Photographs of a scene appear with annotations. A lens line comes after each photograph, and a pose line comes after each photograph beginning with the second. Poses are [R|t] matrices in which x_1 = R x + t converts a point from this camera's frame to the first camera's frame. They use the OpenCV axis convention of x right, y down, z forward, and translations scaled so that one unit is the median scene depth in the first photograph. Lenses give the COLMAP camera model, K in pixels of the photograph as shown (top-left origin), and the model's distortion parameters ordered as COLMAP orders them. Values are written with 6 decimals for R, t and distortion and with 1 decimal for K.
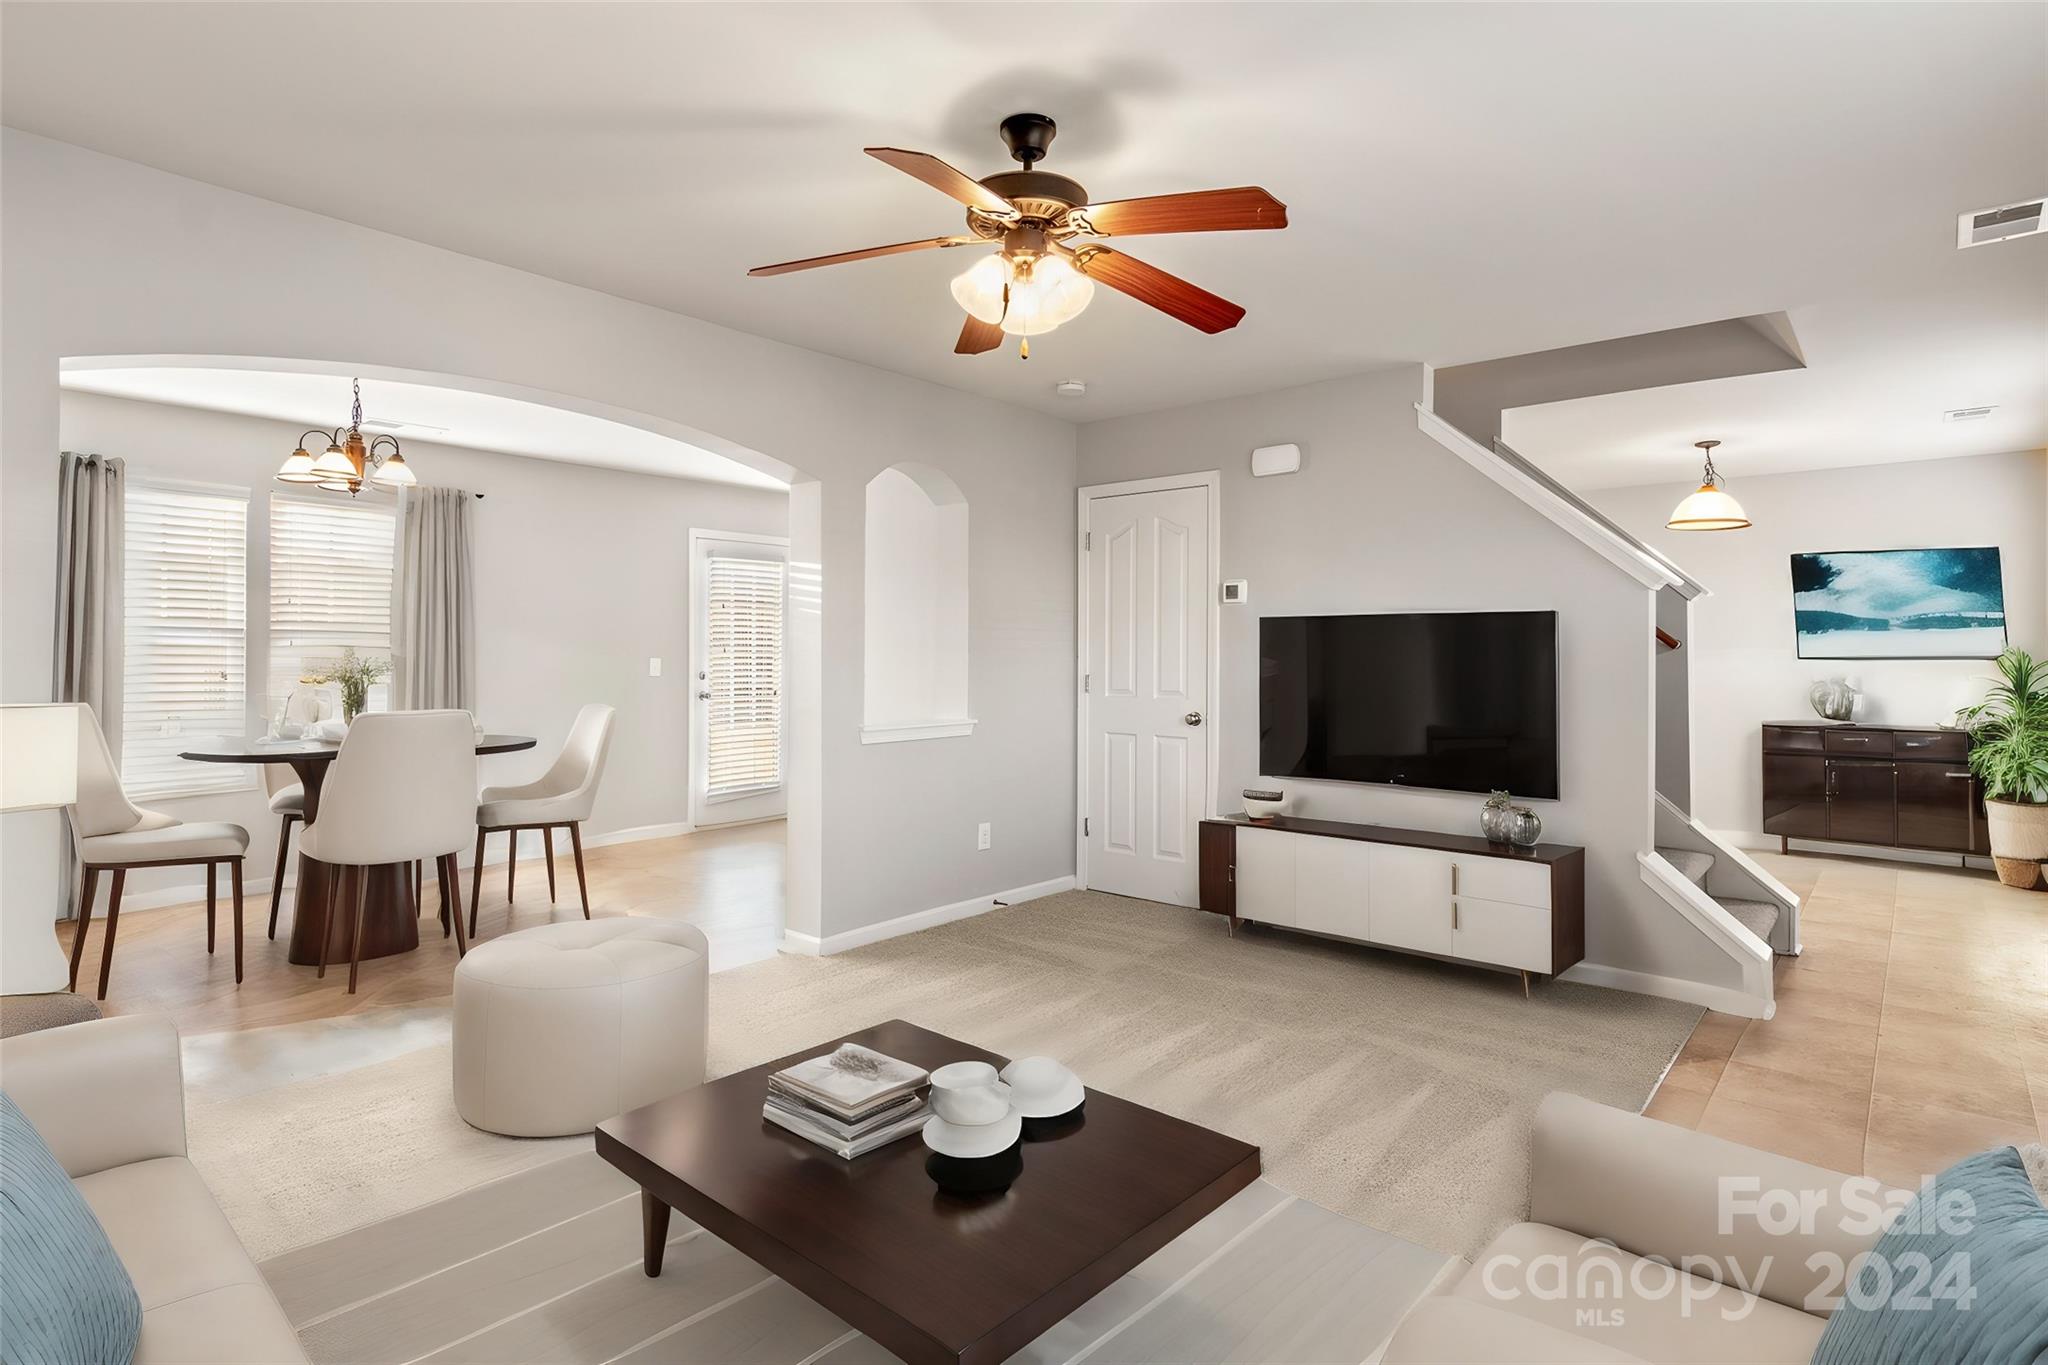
lens RADIAL K [[1057.1, 0, 1033.4], [0, 1057.1, 664.0], [0, 0, 1]] dist [0.000914, -0.000283]
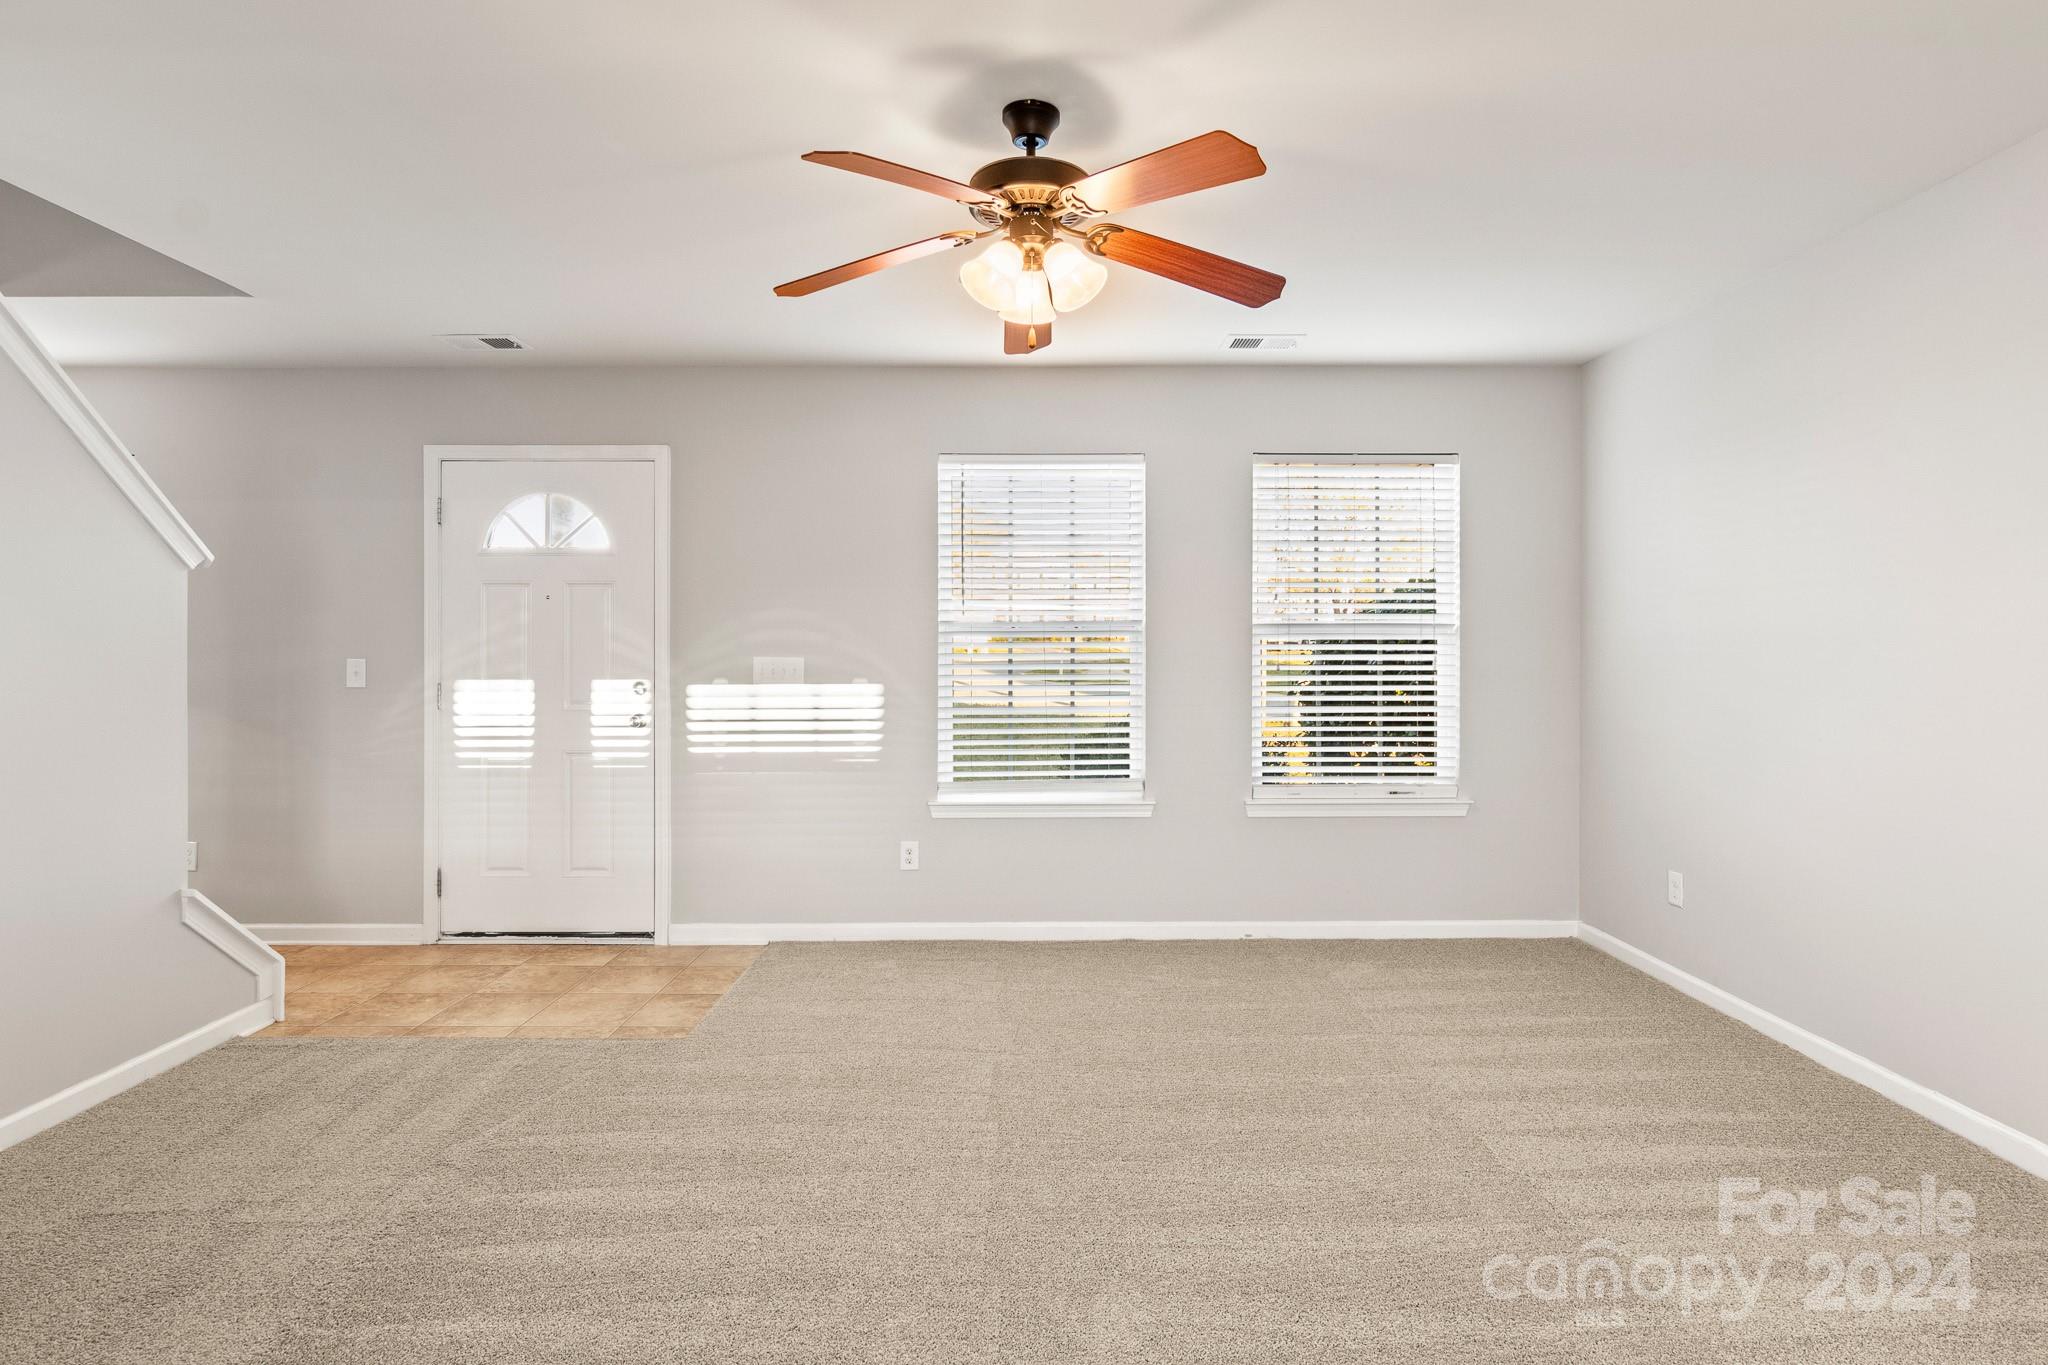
lens RADIAL K [[1070.2, 0, 1026.6], [0, 1070.2, 641.0], [0, 0, 1]] dist [0.014834, -0.000274]
pose [[-0.657475, 0.007510, 0.753439, -0.394439], [0.006472, 0.999970, -0.004320, -0.004217], [-0.753449, 0.002036, -0.657503, 0.867574]]
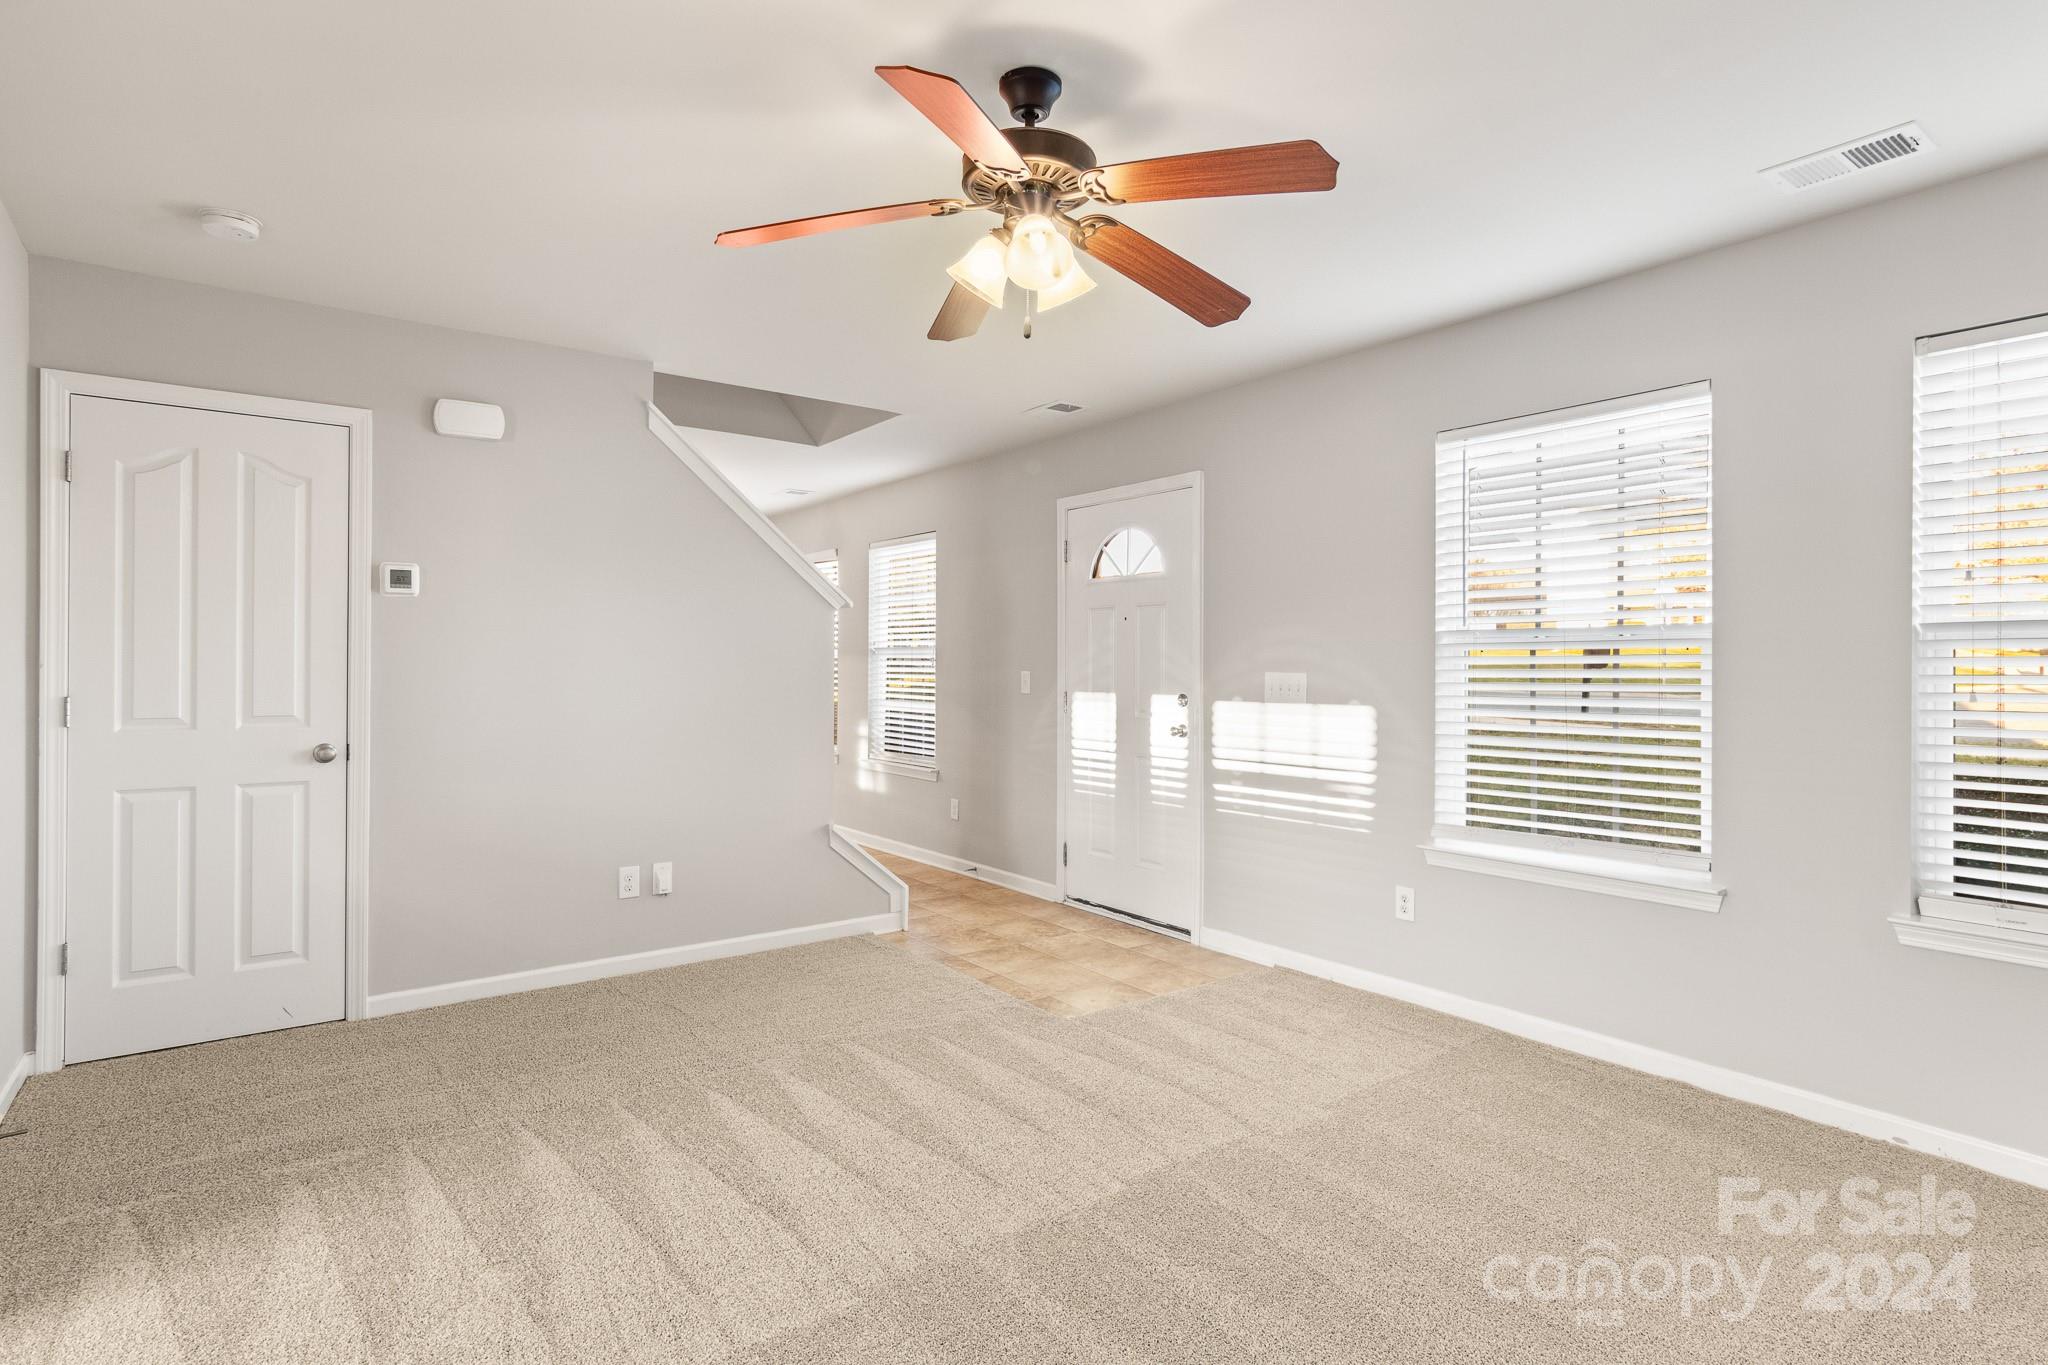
lens RADIAL K [[1057.1, 0, 1033.4], [0, 1057.1, 664.0], [0, 0, 1]] dist [0.000914, -0.000283]
pose [[0.215637, 0.000177, 0.976474, -0.465120], [0.006490, 0.999978, -0.001614, -0.003271], [-0.976452, 0.006686, 0.215631, 0.413958]]
